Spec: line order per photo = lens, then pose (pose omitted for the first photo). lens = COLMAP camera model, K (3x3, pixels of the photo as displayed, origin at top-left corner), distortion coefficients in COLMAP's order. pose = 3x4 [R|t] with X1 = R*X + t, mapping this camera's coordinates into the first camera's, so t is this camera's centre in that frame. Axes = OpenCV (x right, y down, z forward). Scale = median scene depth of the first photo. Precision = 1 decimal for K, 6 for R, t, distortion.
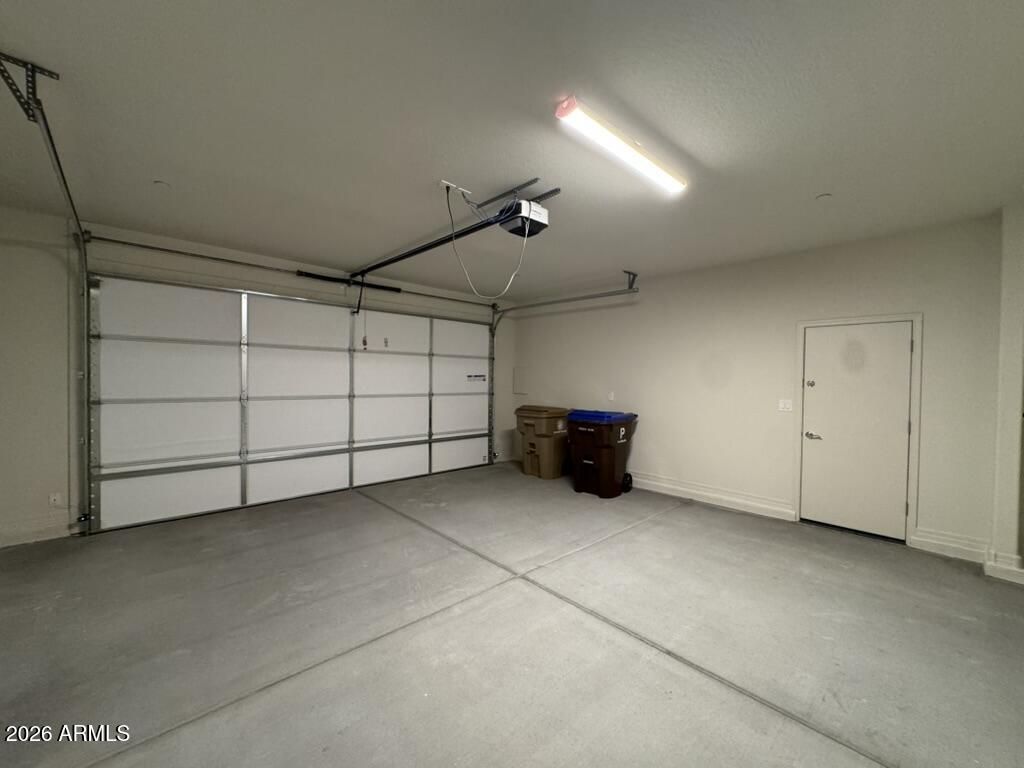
lens RADIAL K [[410.1, 0, 509.1], [0, 410.1, 383.5], [0, 0, 1]] dist [0.000611, -0.000288]
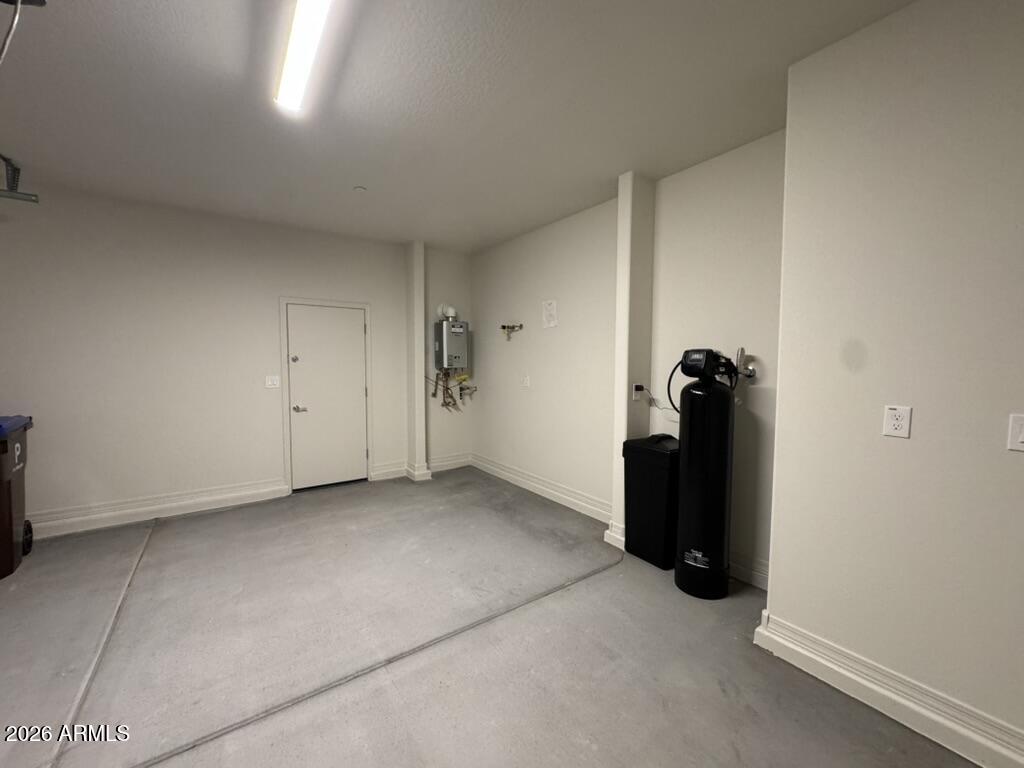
lens RADIAL K [[410.1, 0, 510.6], [0, 410.1, 383.7], [0, 0, 1]] dist [0.000611, -0.000288]
pose [[0.126695, -0.071341, 0.989373, -0.236603], [0.010439, 0.997451, 0.070587, -0.005680], [-0.991887, 0.001385, 0.127116, 0.348188]]
